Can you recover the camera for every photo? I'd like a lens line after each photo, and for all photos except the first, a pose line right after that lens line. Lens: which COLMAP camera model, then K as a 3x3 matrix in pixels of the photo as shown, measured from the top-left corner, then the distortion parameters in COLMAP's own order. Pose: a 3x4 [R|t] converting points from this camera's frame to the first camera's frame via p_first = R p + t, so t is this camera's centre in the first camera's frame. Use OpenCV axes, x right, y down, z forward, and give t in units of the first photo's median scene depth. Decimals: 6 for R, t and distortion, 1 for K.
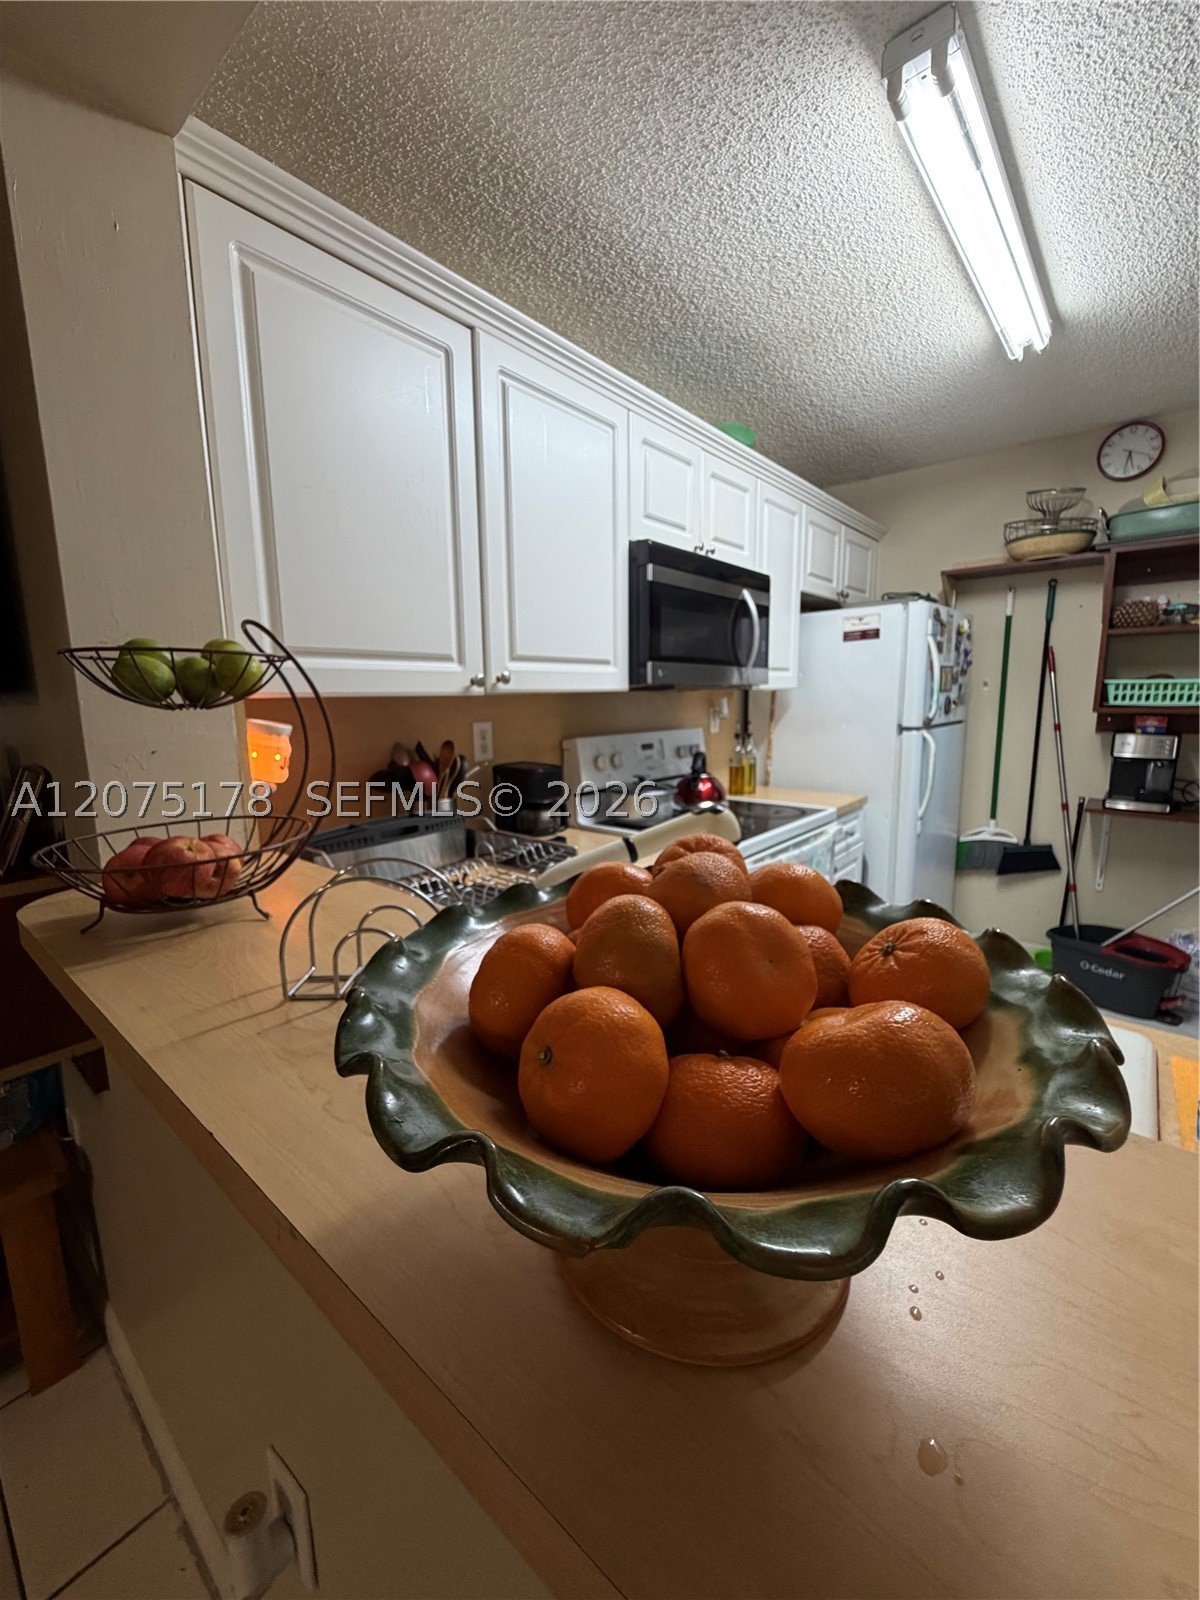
lens RADIAL K [[637.2, 0, 602.5], [0, 637.2, 791.3], [0, 0, 1]] dist [-0.003797, 0.001122]
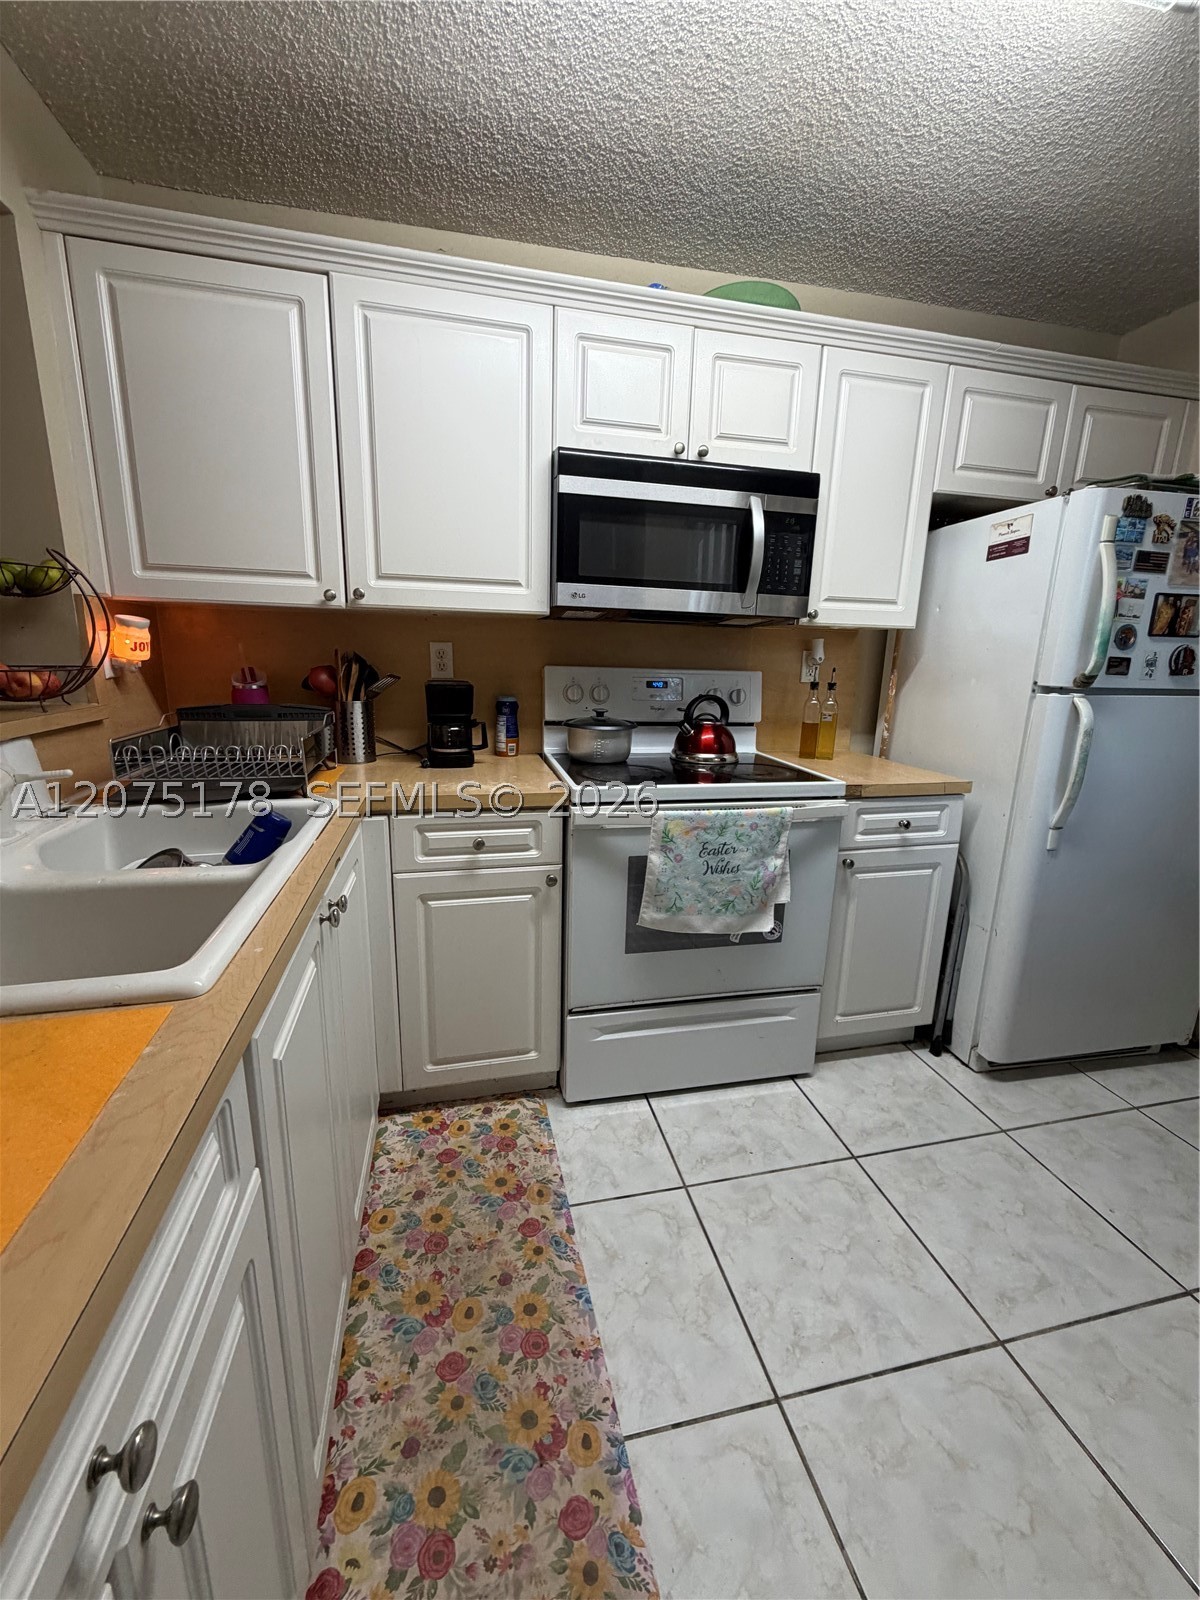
lens RADIAL K [[637.2, 0, 600.8], [0, 637.2, 792.8], [0, 0, 1]] dist [-0.003797, 0.001122]
pose [[0.800251, 0.163209, -0.577028, 0.631213], [-0.128139, 0.986566, 0.101335, 0.000570], [0.585815, -0.007153, 0.810413, 0.236914]]
